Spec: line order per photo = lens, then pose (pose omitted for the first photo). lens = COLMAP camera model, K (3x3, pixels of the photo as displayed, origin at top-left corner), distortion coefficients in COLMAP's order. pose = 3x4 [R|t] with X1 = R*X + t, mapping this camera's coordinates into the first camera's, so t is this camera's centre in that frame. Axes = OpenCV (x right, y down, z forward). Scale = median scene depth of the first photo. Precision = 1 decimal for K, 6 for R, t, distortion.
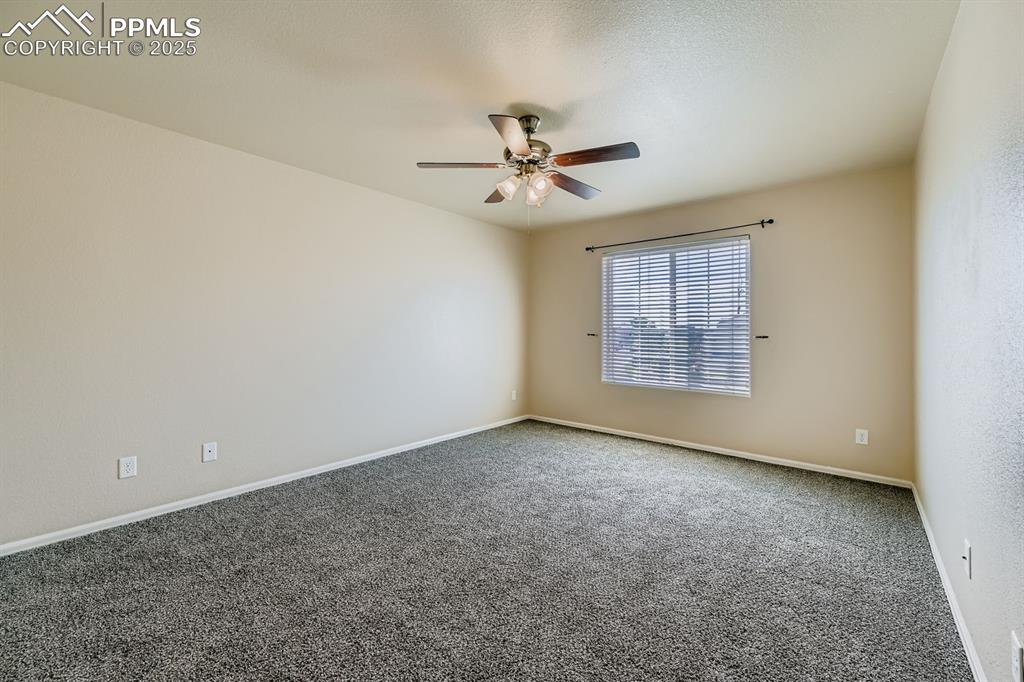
lens RADIAL K [[402.6, 0, 516.1], [0, 402.6, 332.1], [0, 0, 1]] dist [0.000650, 0.000158]
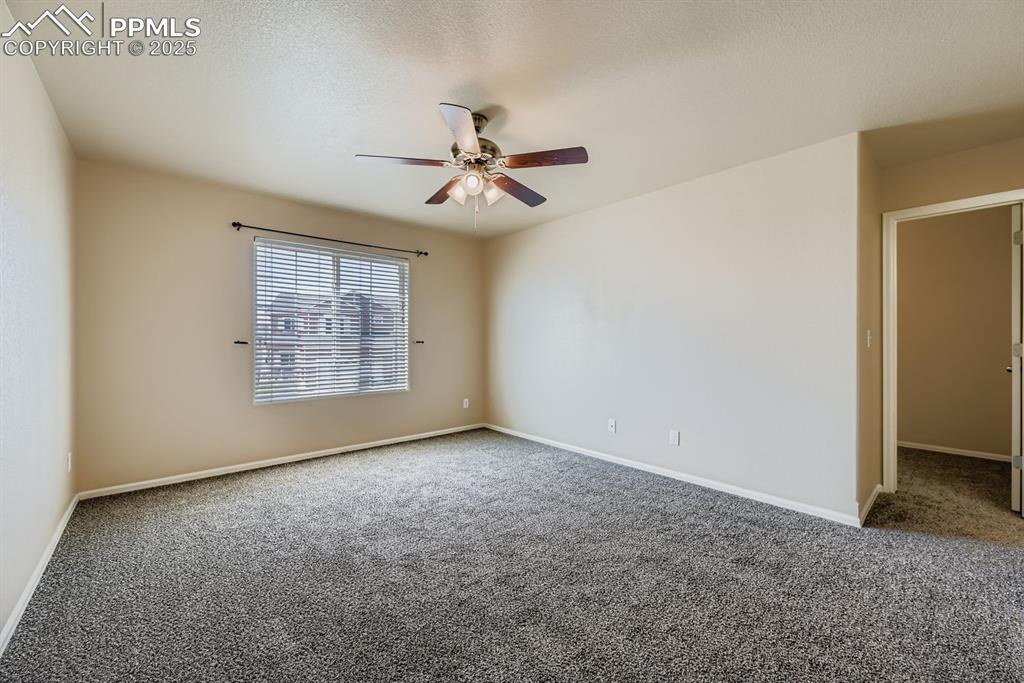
lens RADIAL K [[402.6, 0, 516.9], [0, 402.6, 343.0], [0, 0, 1]] dist [0.000650, 0.000158]
pose [[0.141124, -0.014588, 0.989884, -0.687791], [0.003581, 0.999892, 0.014225, -0.001866], [-0.989986, 0.001537, 0.141161, 0.571712]]
